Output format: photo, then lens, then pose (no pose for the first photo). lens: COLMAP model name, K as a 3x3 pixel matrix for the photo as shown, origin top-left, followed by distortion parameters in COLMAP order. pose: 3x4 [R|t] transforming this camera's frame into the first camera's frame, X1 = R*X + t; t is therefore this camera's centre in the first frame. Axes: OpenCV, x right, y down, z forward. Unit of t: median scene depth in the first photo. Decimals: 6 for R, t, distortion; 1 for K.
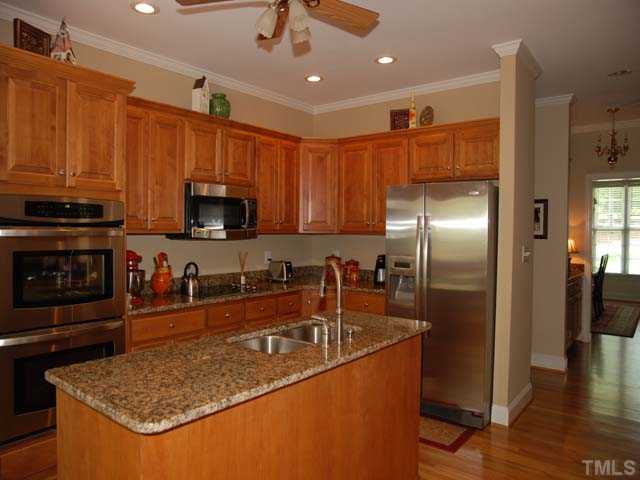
lens RADIAL K [[452.8, 0, 315.3], [0, 452.8, 230.7], [0, 0, 1]] dist [-0.035949, 0.006698]
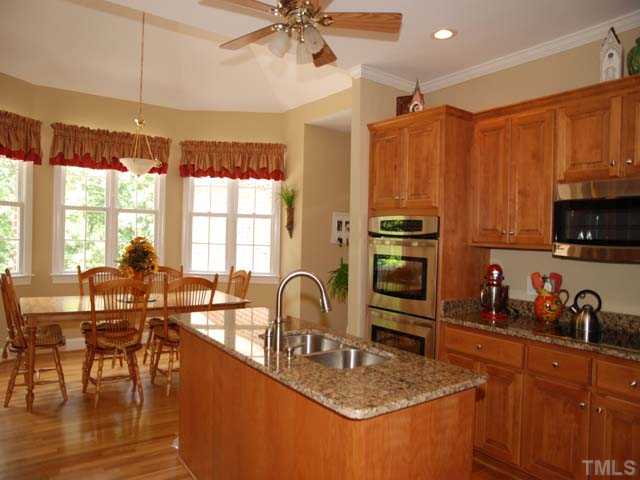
lens RADIAL K [[450.3, 0, 303.9], [0, 450.3, 240.2], [0, 0, 1]] dist [-0.080234, -0.001359]
pose [[-0.288526, -0.009643, -0.957424, 0.624706], [-0.037579, 0.999293, 0.001260, 0.004664], [0.956734, 0.036342, -0.288684, 0.863553]]
